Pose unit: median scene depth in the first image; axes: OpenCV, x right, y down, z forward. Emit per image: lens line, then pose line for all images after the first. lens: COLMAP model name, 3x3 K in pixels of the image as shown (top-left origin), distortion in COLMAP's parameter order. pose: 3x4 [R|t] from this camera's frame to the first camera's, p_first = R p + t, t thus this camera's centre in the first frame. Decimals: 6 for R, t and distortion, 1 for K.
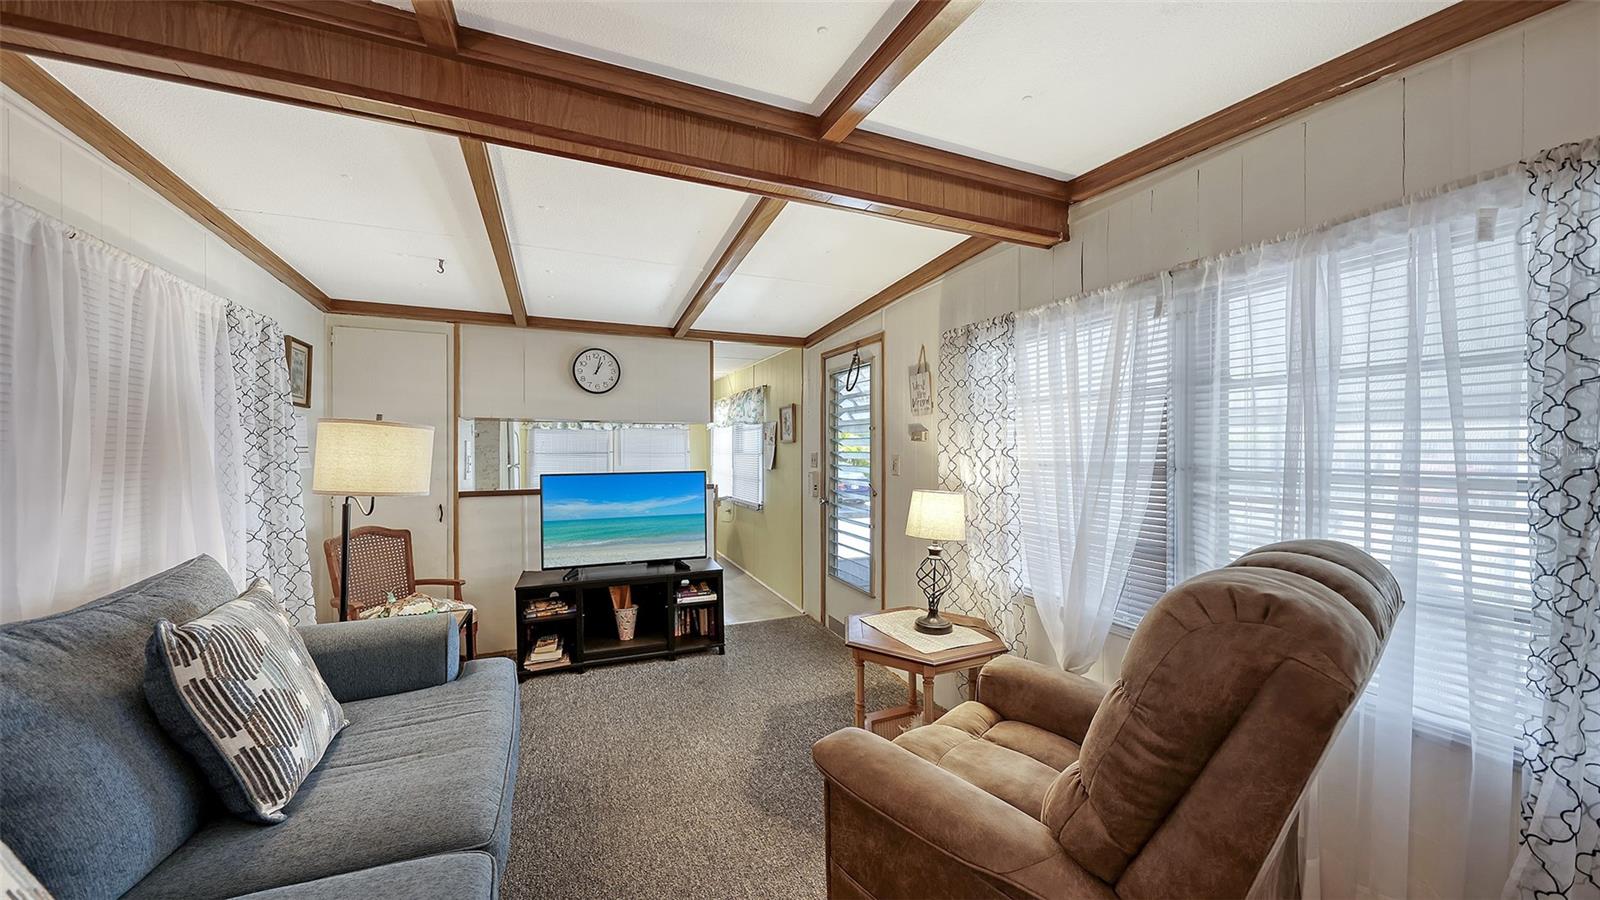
lens RADIAL K [[555.9, 0, 820.5], [0, 555.9, 465.7], [0, 0, 1]] dist [0.003186, -0.000929]
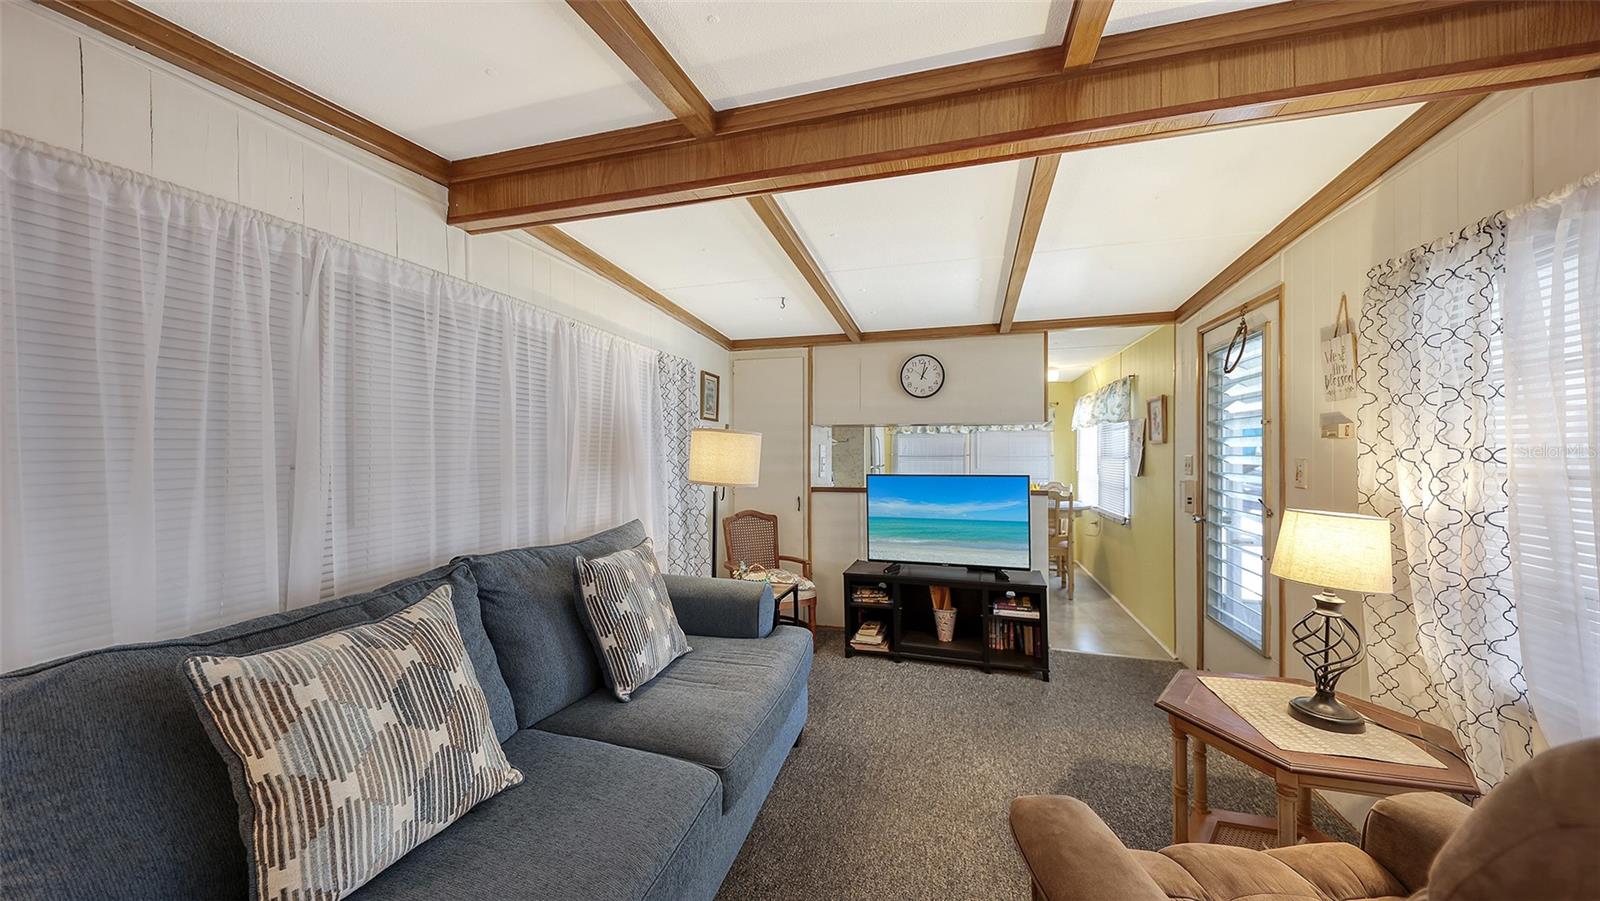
lens RADIAL K [[555.9, 0, 765.2], [0, 555.9, 468.6], [0, 0, 1]] dist [0.003186, -0.000929]
pose [[0.759077, 0.019886, -0.650697, 0.122411], [-0.020024, 0.999774, 0.007195, 0.001638], [0.650693, 0.007568, 0.759304, 0.055789]]
